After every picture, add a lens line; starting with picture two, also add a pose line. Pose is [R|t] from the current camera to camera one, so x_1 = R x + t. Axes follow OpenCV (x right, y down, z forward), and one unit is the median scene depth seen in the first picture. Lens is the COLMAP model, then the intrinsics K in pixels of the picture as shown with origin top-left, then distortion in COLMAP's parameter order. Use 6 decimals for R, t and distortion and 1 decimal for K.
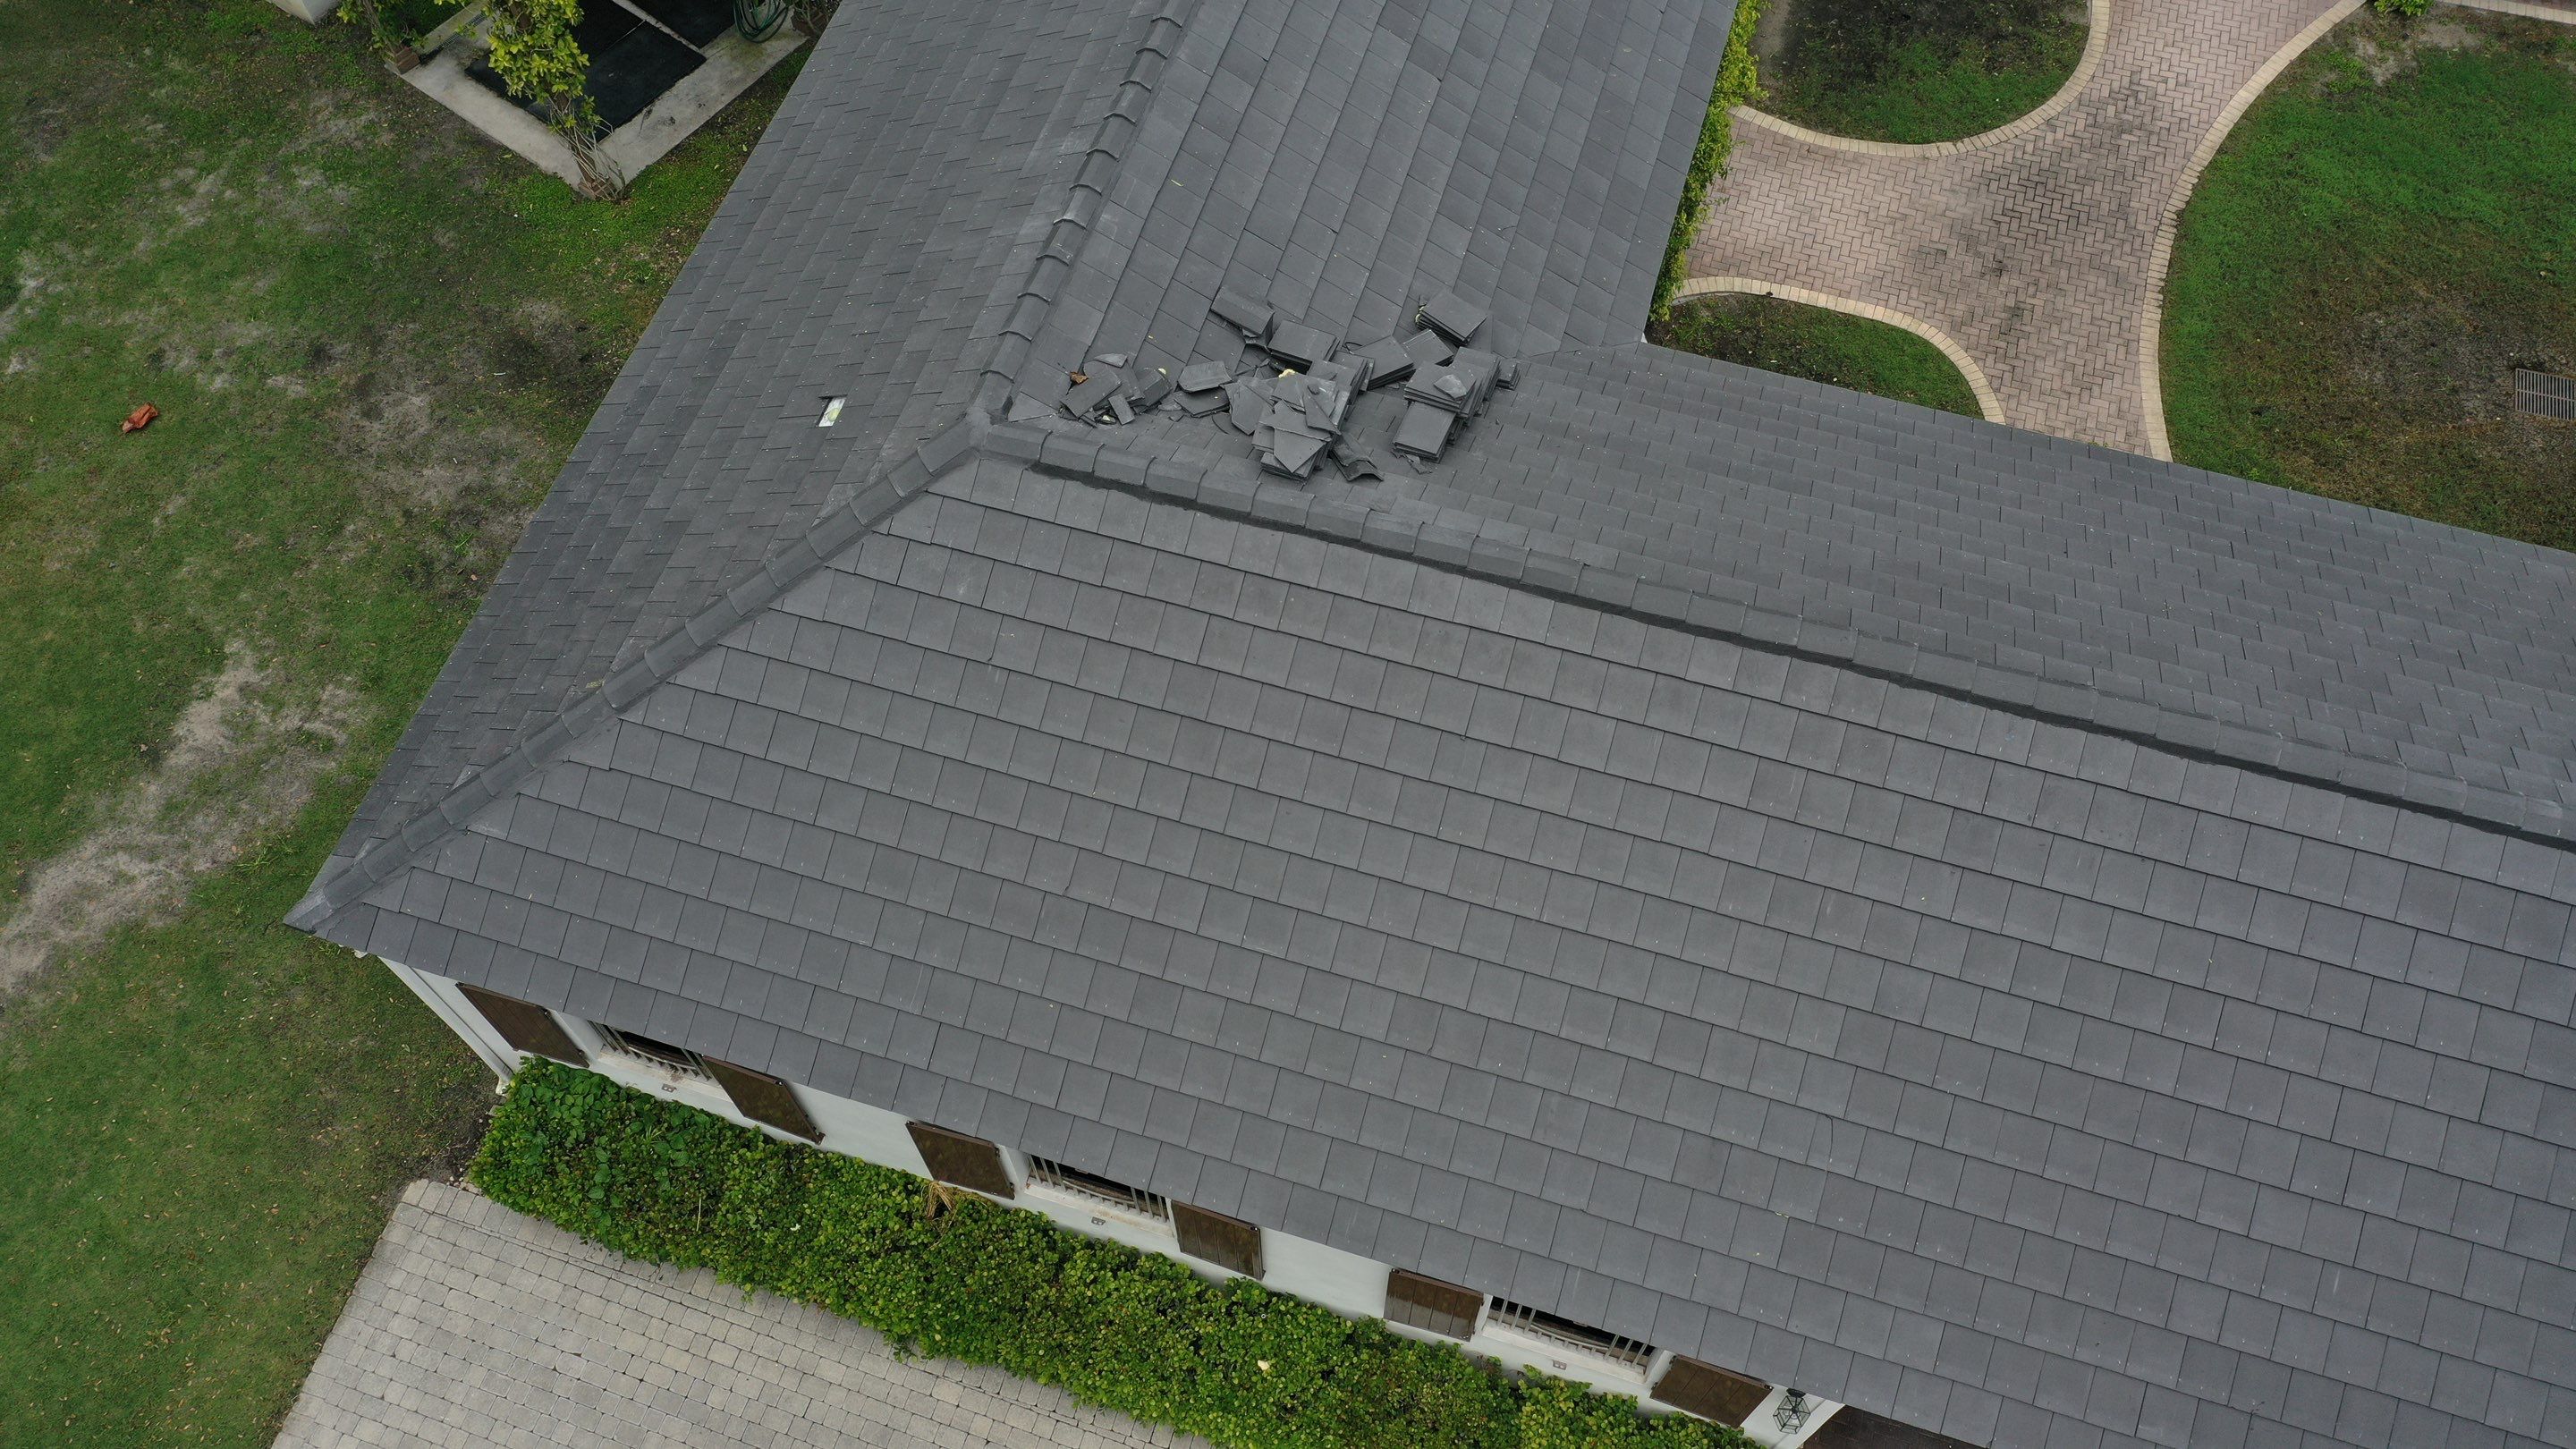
lens RADIAL K [[2044.3, 0, 1282.7], [0, 2044.3, 725.6], [0, 0, 1]] dist [0.018082, 0.004763]
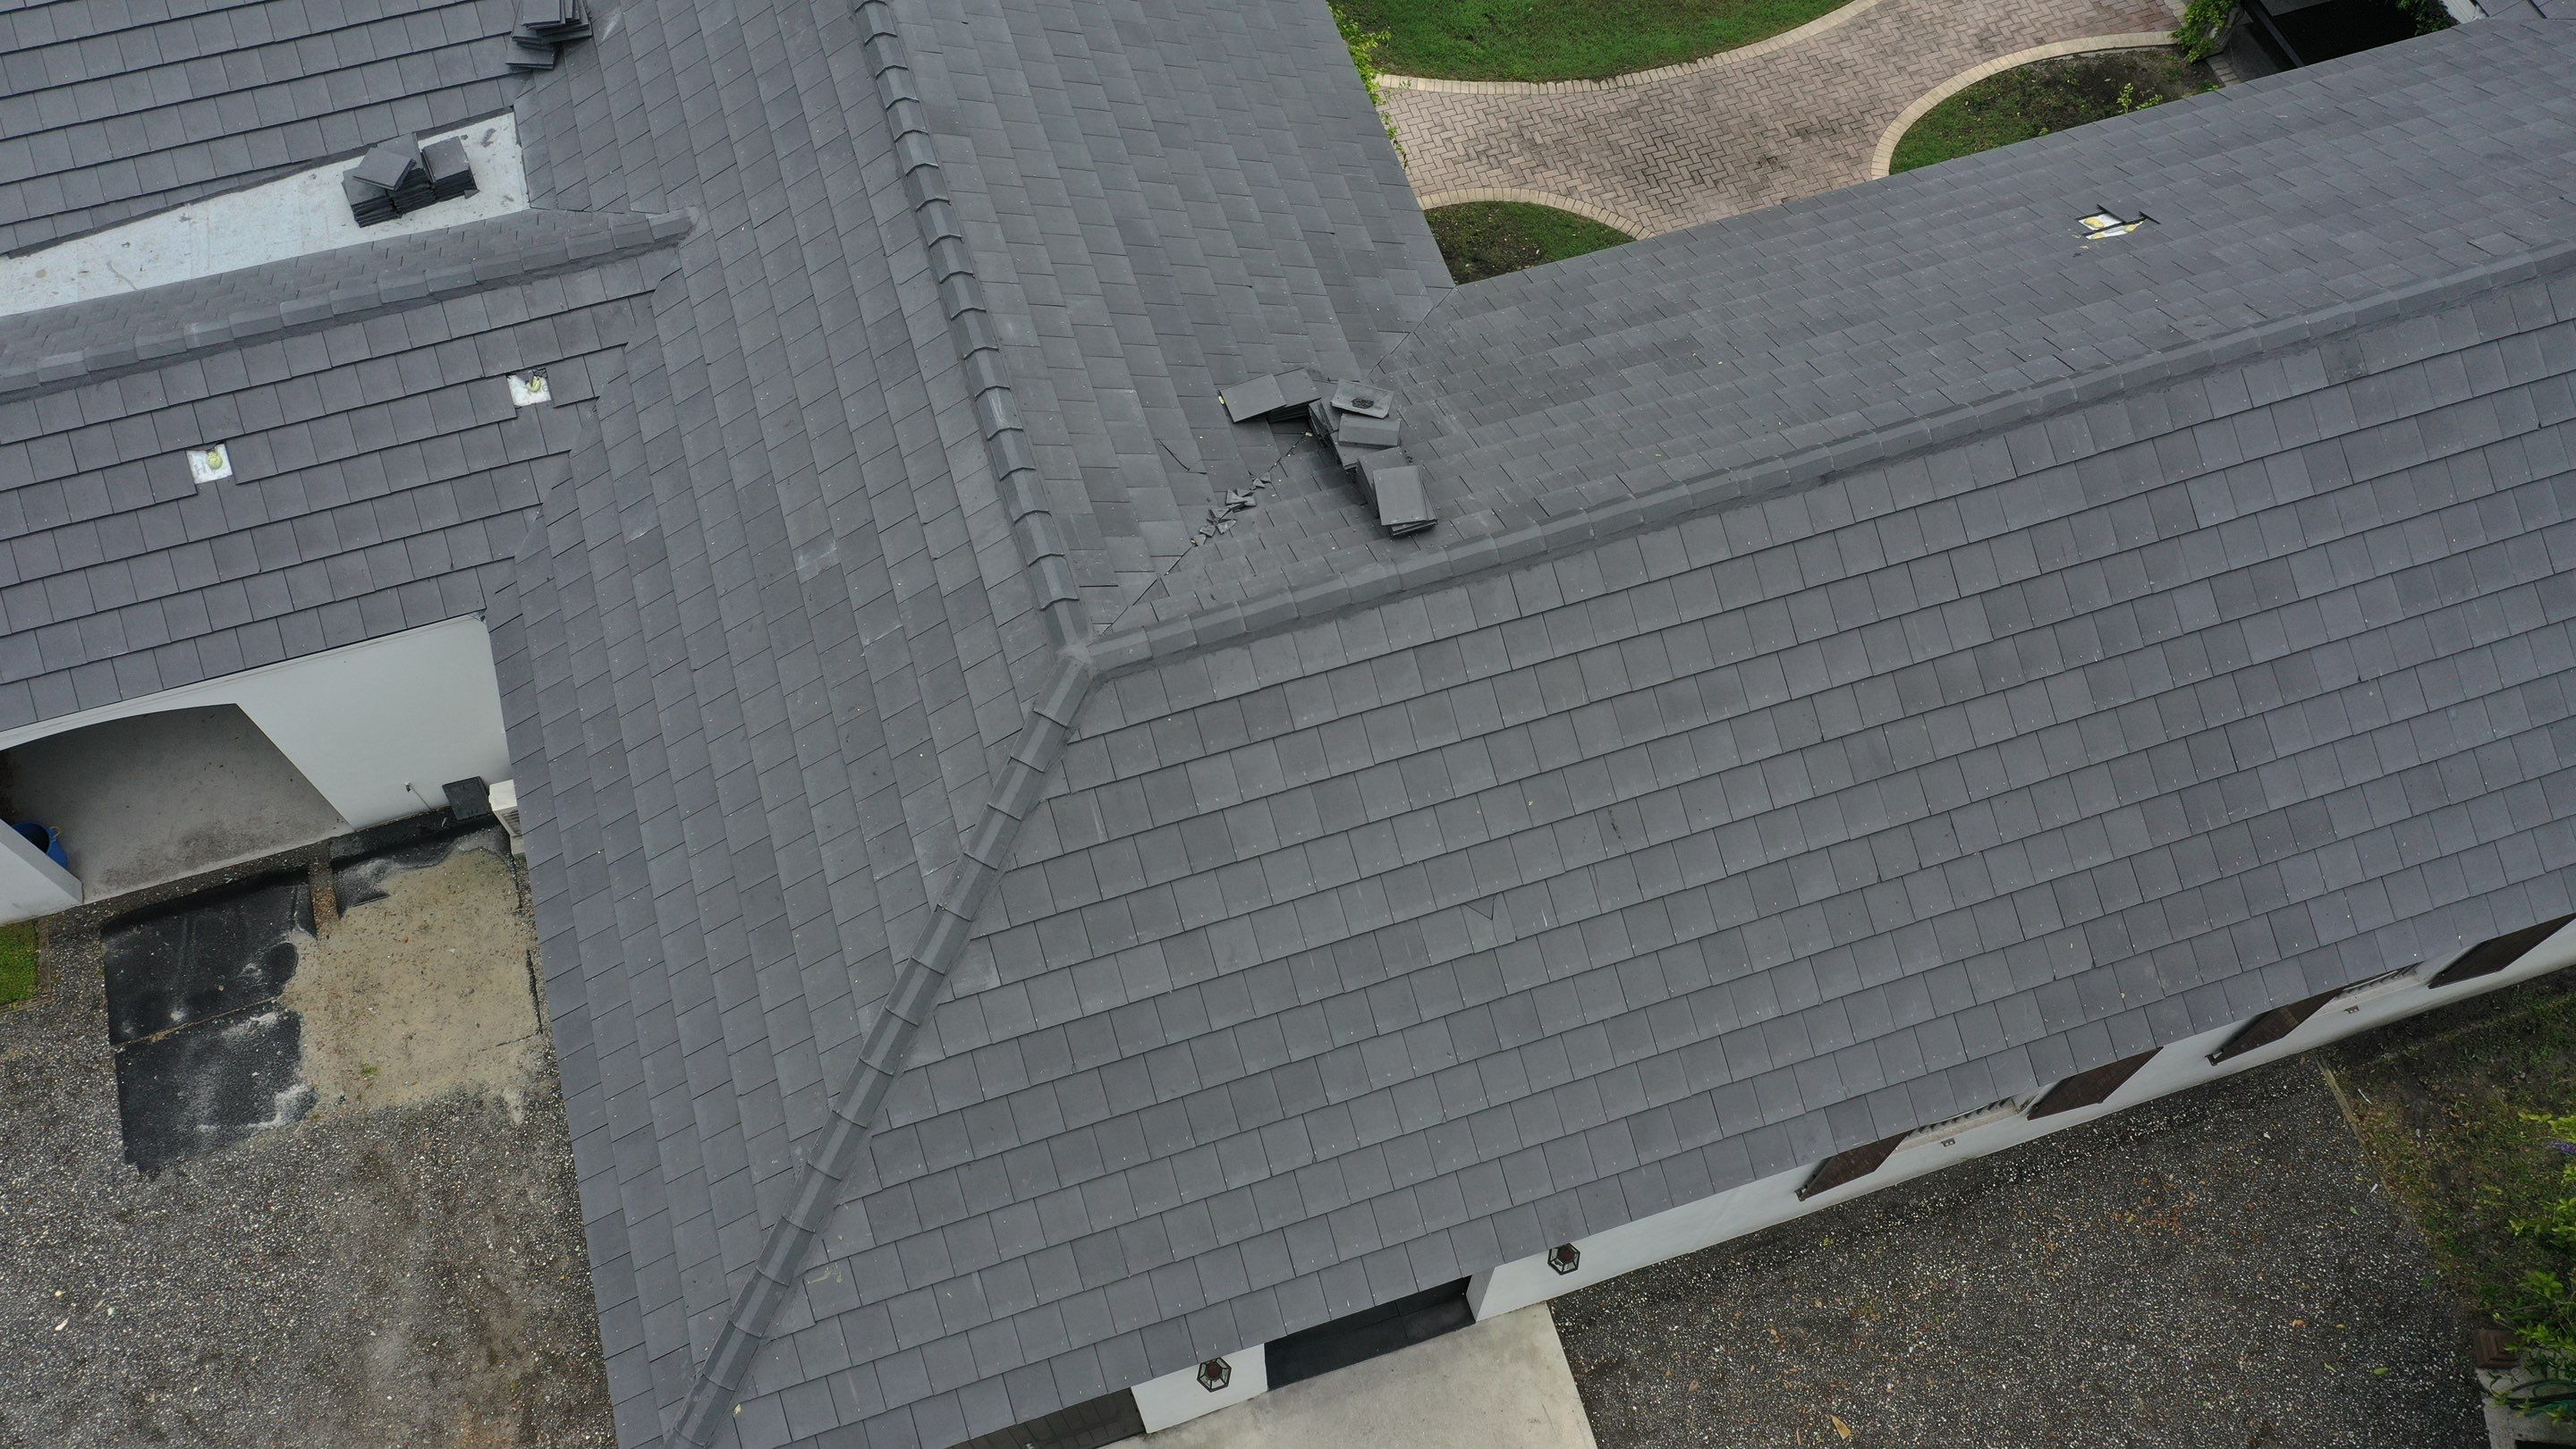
lens RADIAL K [[2044.3, 0, 1285.6], [0, 2044.3, 733.1], [0, 0, 1]] dist [0.018082, 0.004763]
pose [[-0.577573, -0.714563, 0.394727, -0.140042], [0.712975, -0.206051, 0.670231, -1.238039], [-0.397588, 0.668538, 0.628475, 0.676317]]
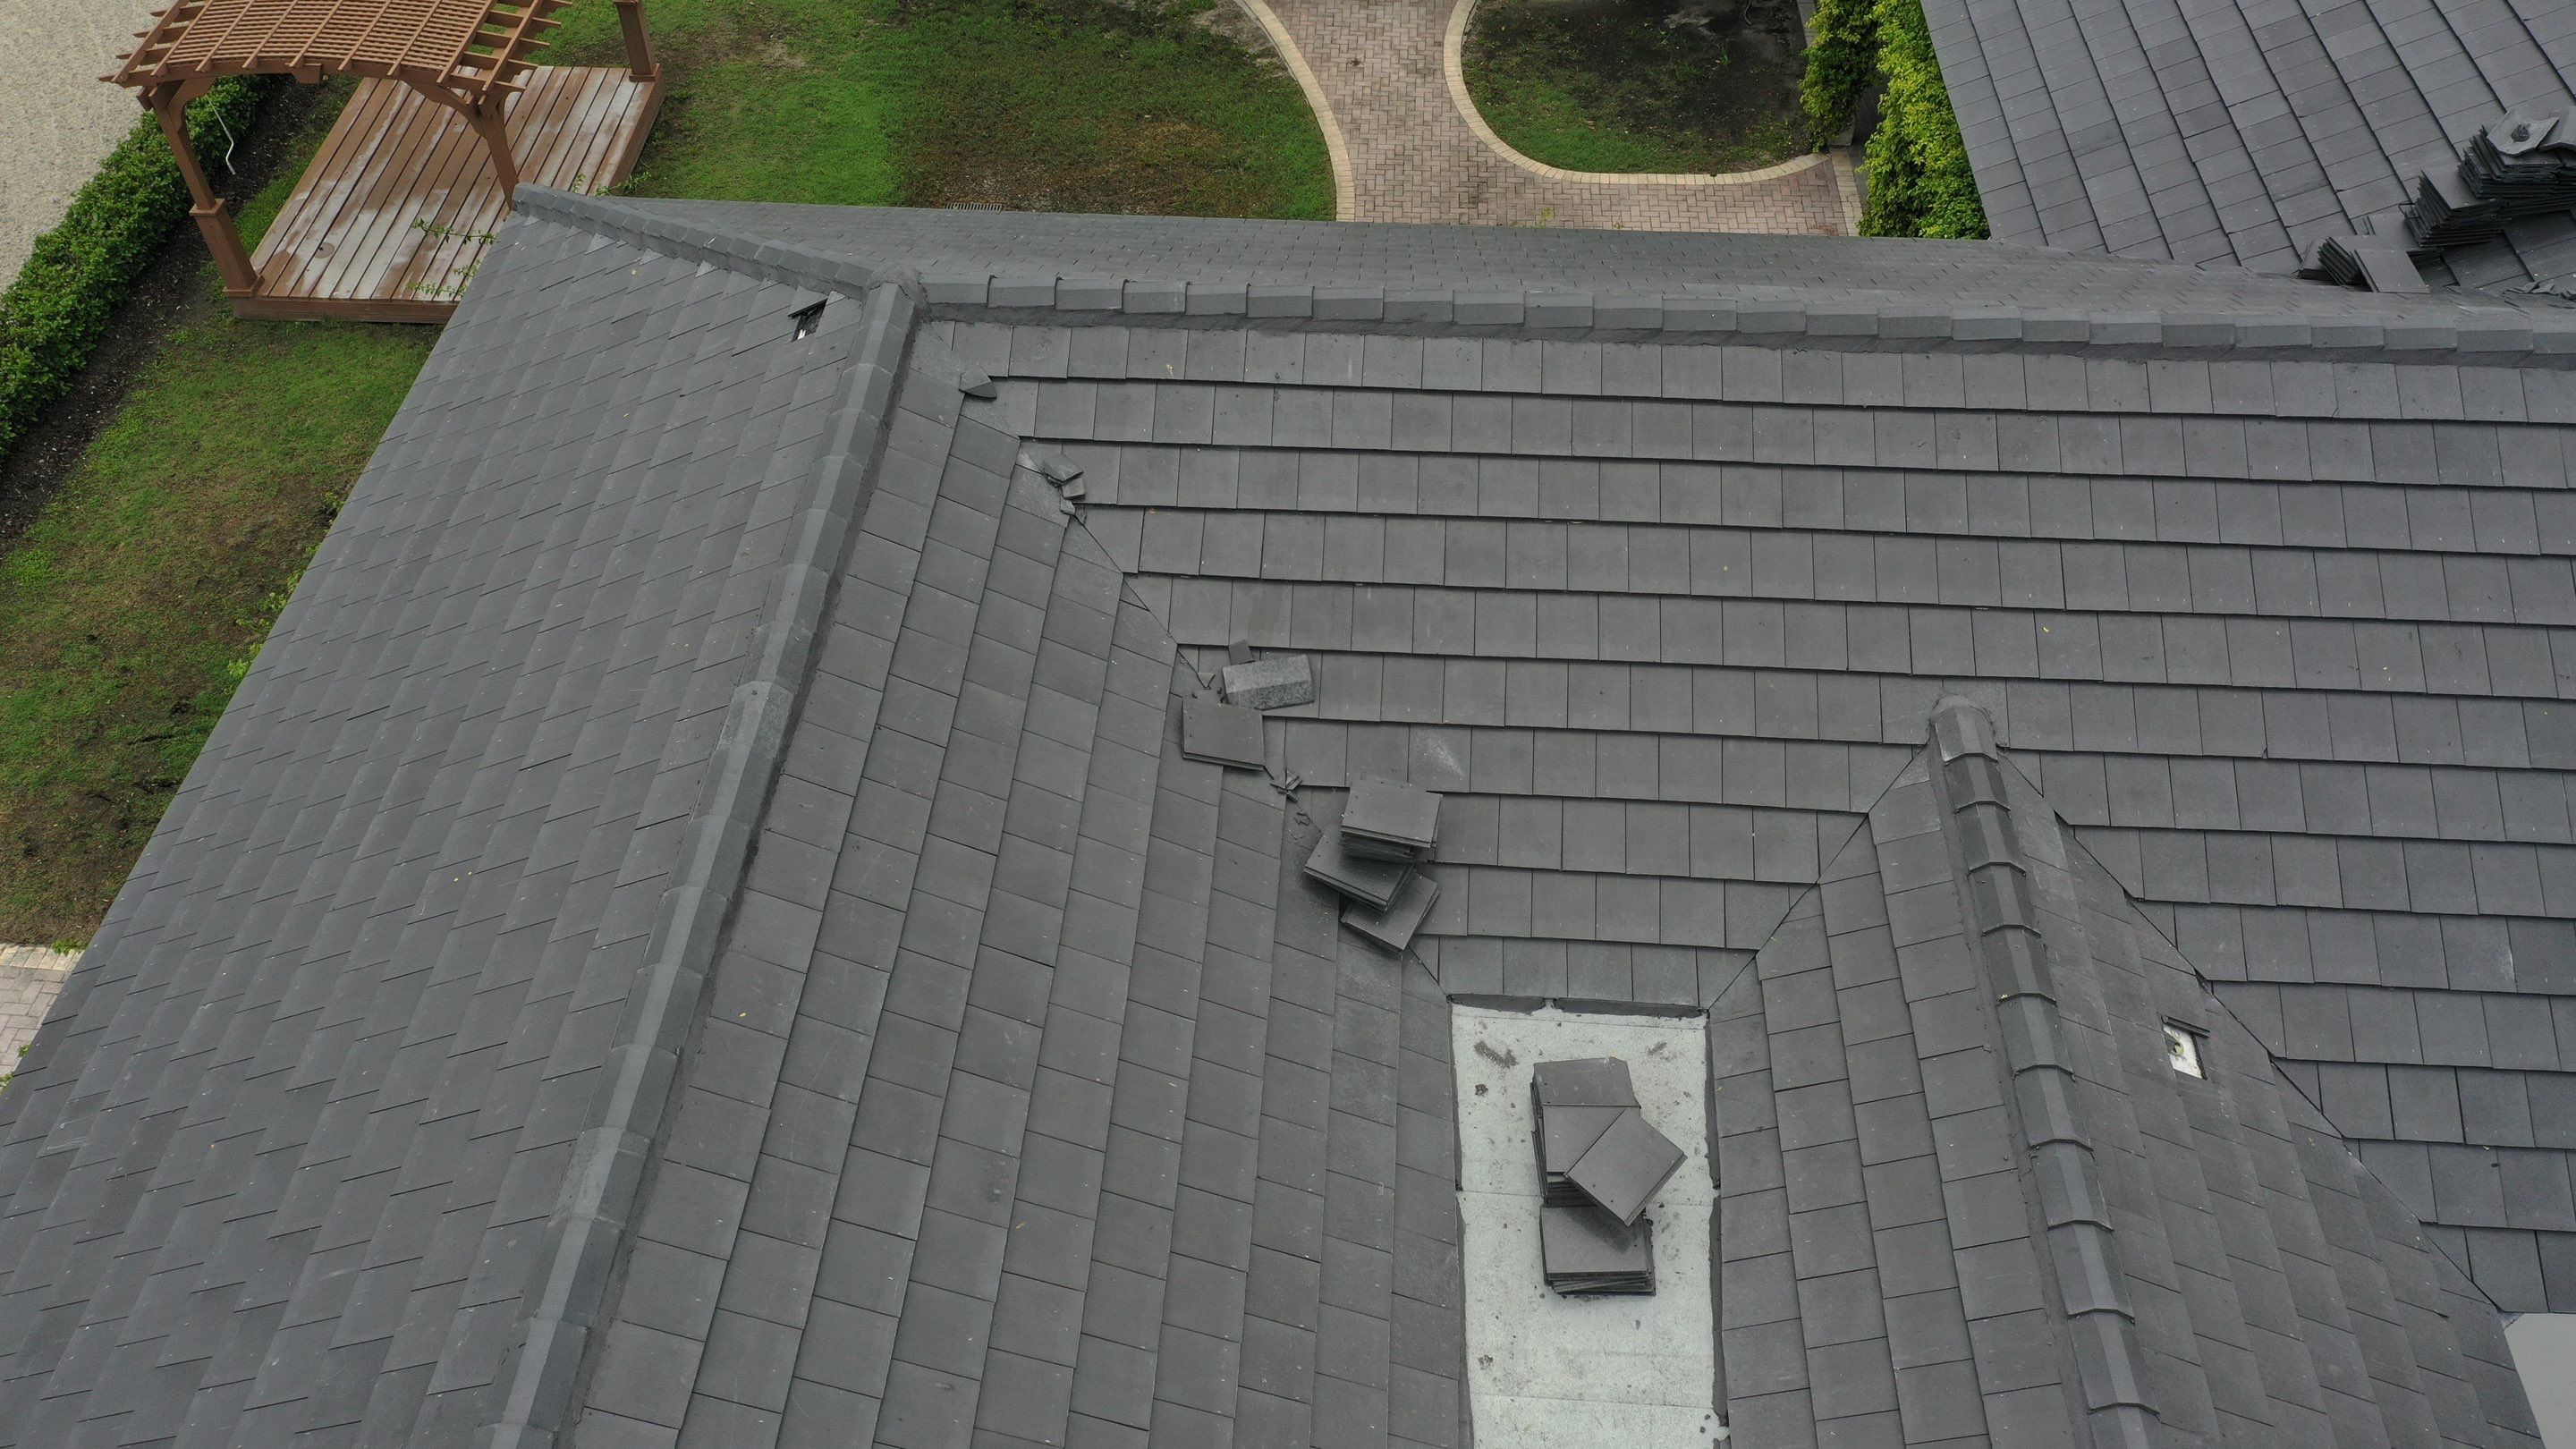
lens RADIAL K [[2044.3, 0, 1281.0], [0, 2044.3, 720.8], [0, 0, 1]] dist [0.018082, 0.004763]
pose [[-0.970993, 0.183901, -0.152818, 0.681762], [-0.200725, -0.279620, 0.938894, -1.251268], [0.129933, 0.942334, 0.308423, 0.965675]]
